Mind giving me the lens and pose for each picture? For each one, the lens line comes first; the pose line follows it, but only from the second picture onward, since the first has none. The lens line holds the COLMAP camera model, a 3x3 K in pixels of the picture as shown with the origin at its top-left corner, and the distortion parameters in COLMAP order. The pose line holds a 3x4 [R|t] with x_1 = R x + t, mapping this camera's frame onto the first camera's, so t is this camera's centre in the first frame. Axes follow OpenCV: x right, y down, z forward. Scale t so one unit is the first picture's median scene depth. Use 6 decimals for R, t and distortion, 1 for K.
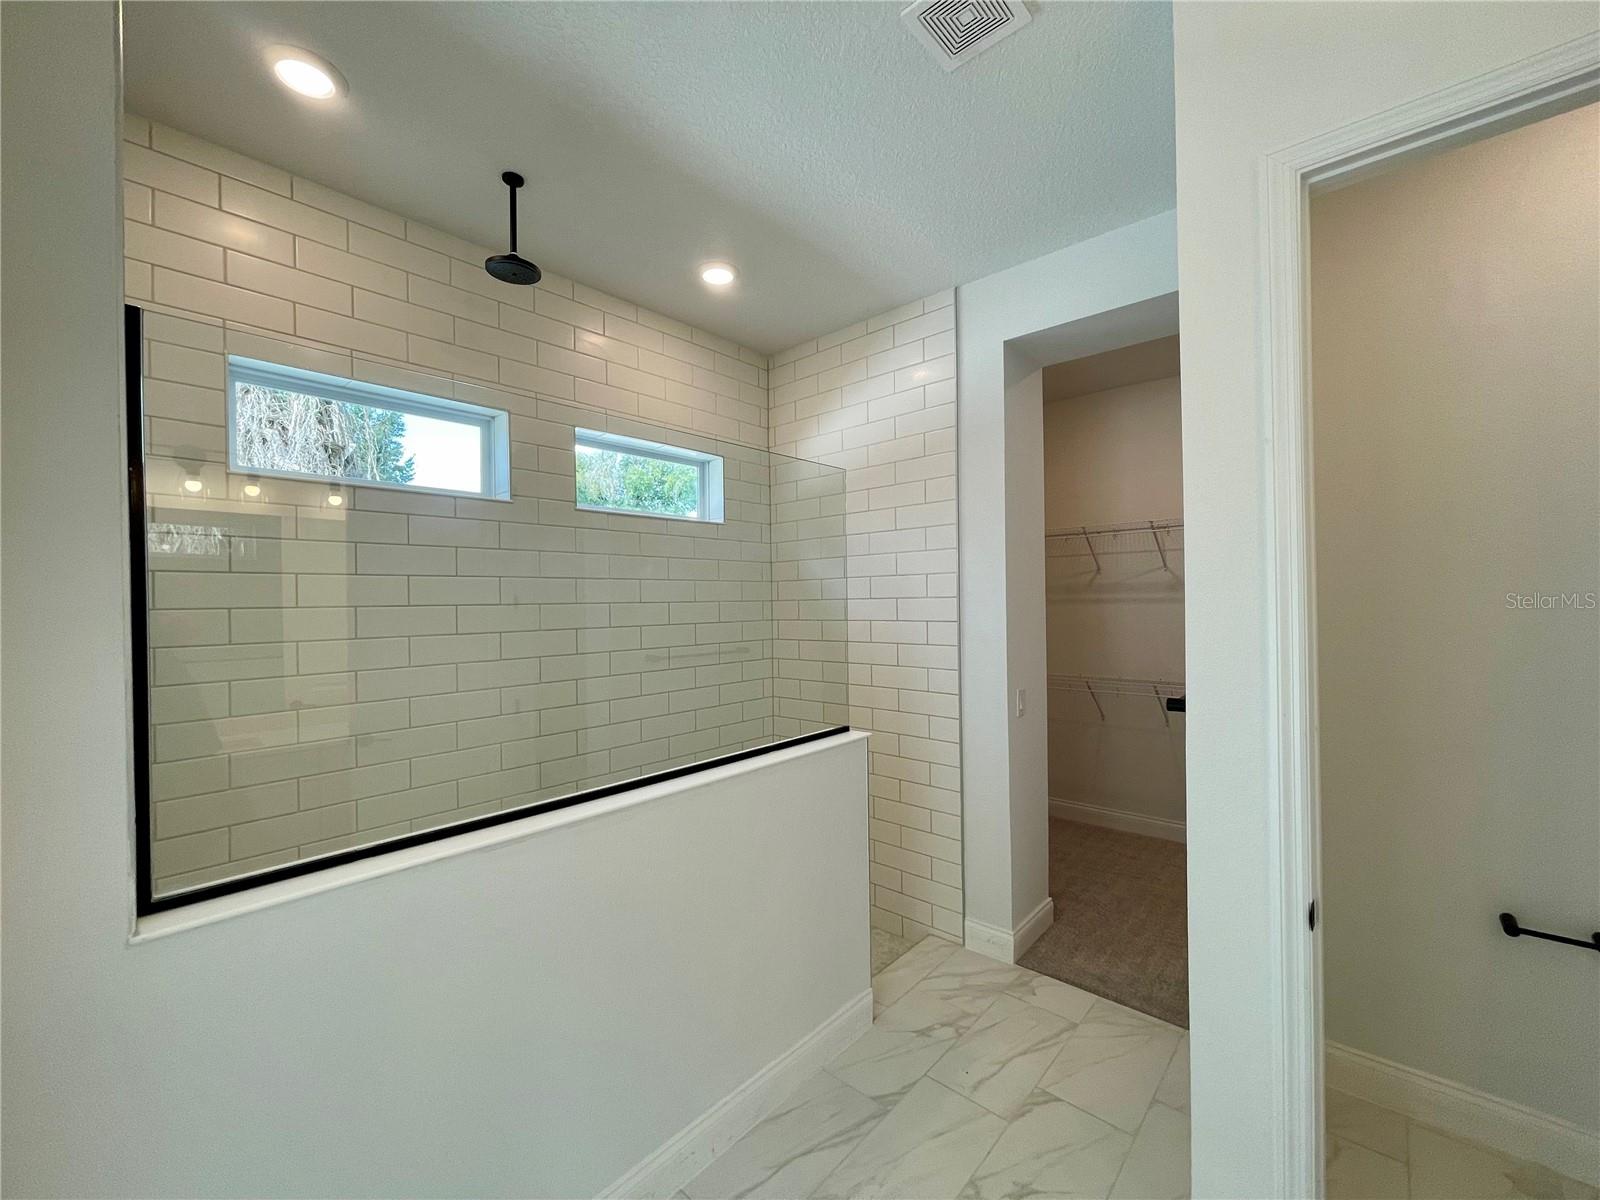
lens RADIAL K [[646.6, 0, 802.5], [0, 646.6, 608.5], [0, 0, 1]] dist [0.008433, -0.001066]
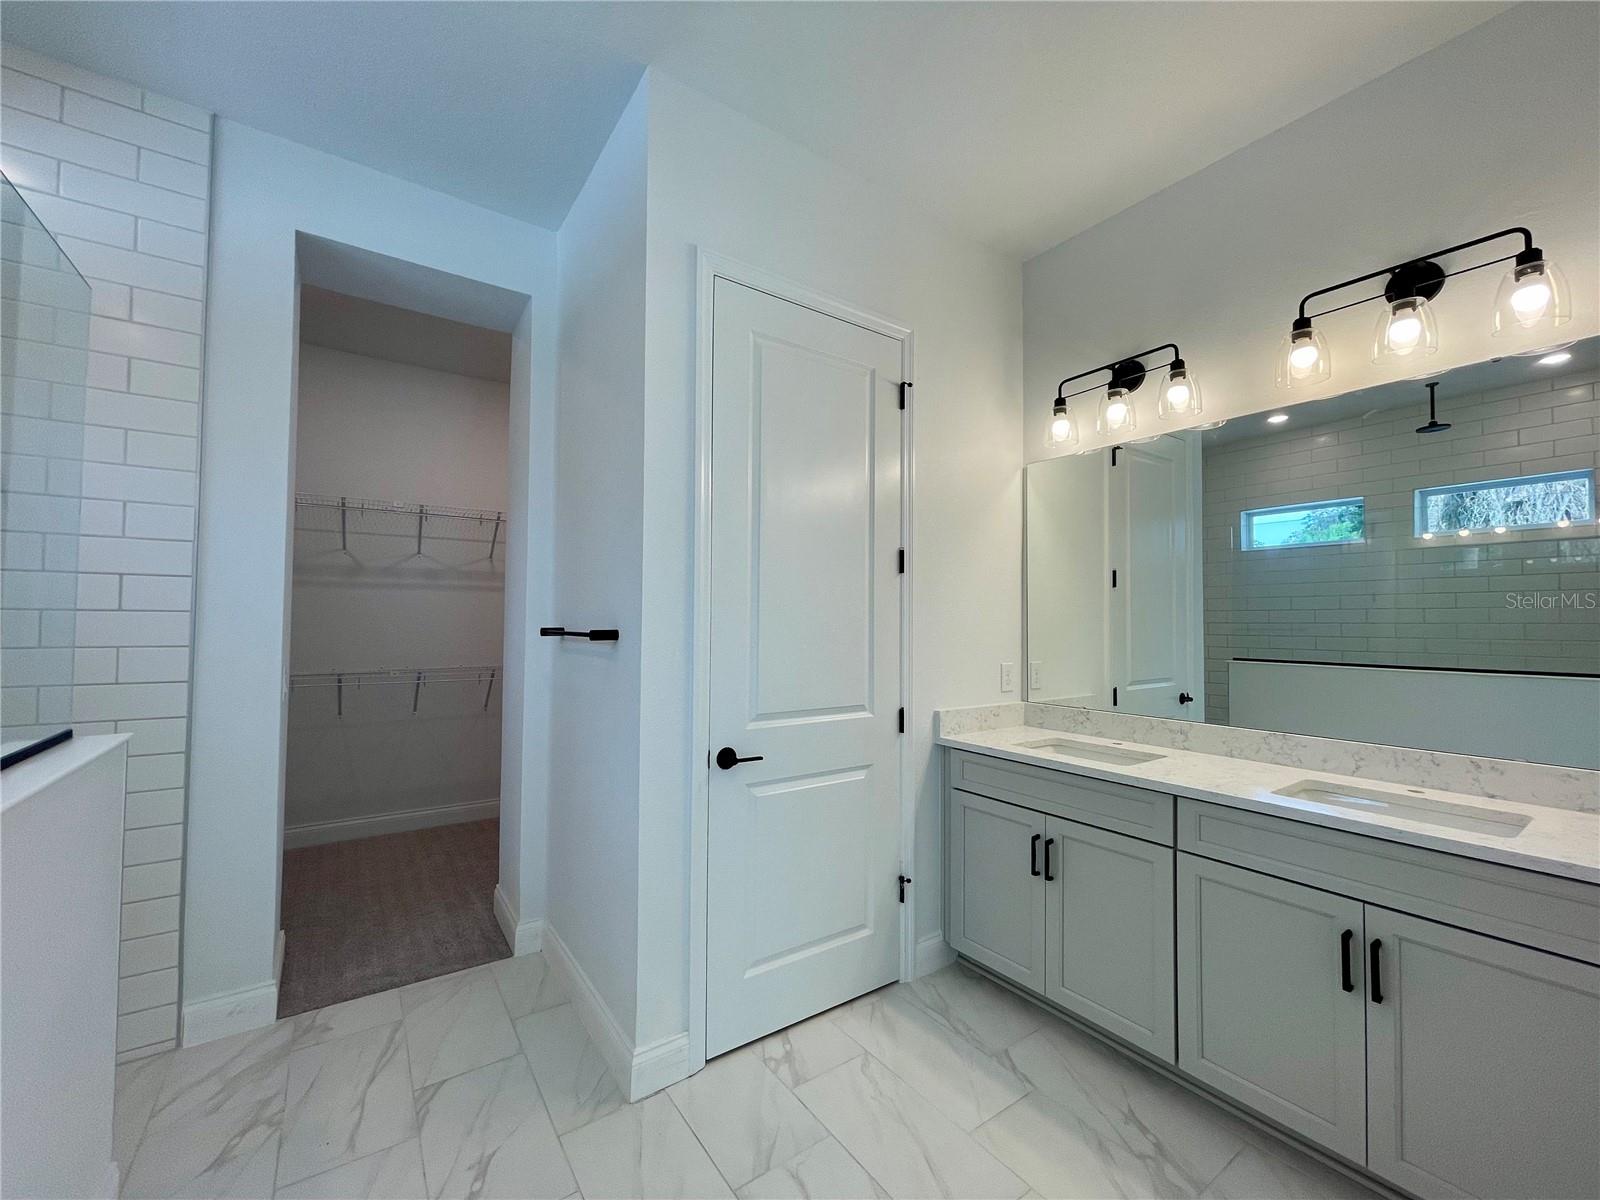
lens RADIAL K [[646.6, 0, 797.0], [0, 646.6, 604.4], [0, 0, 1]] dist [0.008433, -0.001066]
pose [[0.222465, 0.048228, 0.973747, -0.336378], [-0.008414, 0.998834, -0.047548, 0.088849], [-0.974904, 0.002384, 0.222611, 0.233326]]
